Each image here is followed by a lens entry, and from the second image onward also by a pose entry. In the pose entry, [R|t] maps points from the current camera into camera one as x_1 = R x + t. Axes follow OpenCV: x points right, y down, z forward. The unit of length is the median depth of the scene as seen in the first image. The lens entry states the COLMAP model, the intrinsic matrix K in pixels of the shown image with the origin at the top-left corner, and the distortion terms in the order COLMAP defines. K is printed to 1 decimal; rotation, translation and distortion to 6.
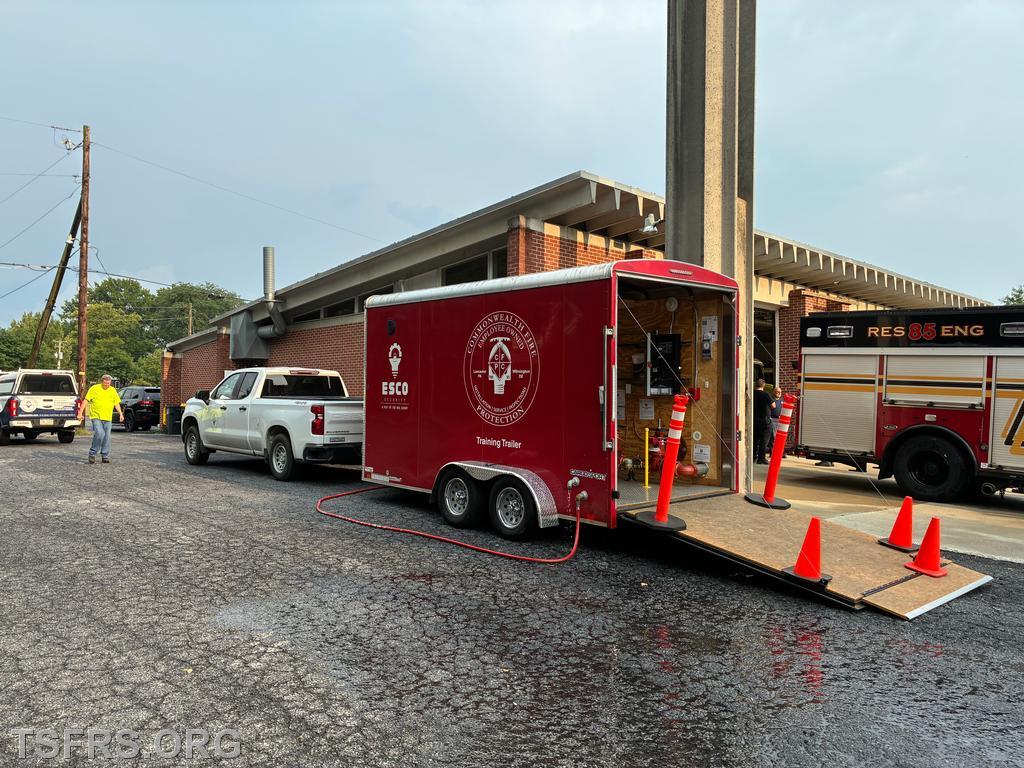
lens RADIAL K [[771.7, 0, 508.3], [0, 771.7, 381.7], [0, 0, 1]] dist [0.022140, -0.030805]
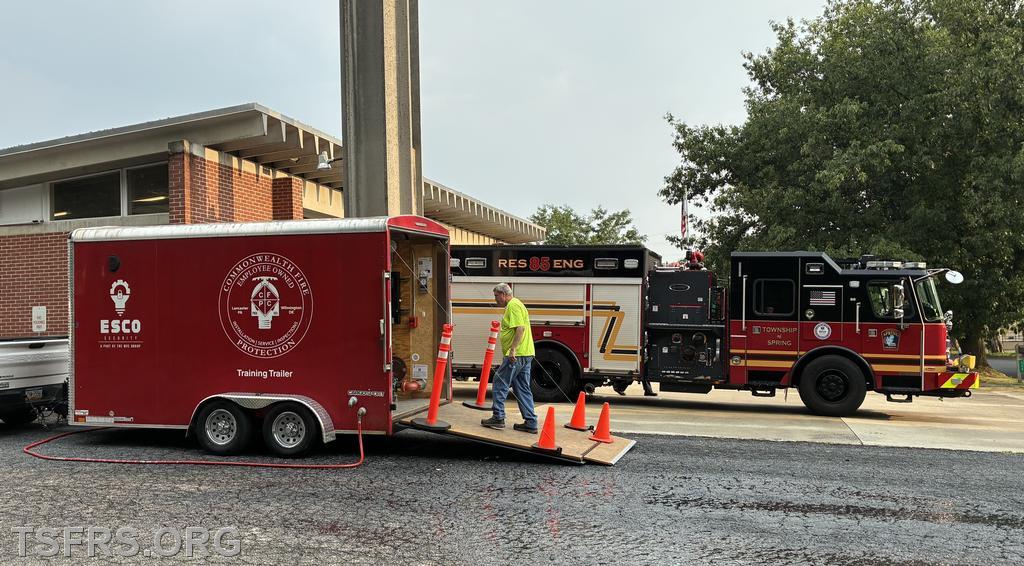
lens RADIAL K [[978.1, 0, 512.5], [0, 978.1, 282.7], [0, 0, 1]] dist [0.000156, -0.008844]
pose [[0.832686, -0.010524, 0.553646, -0.423174], [0.019054, 0.999772, -0.009652, -0.025161], [-0.553418, 0.018586, 0.832697, -0.305968]]
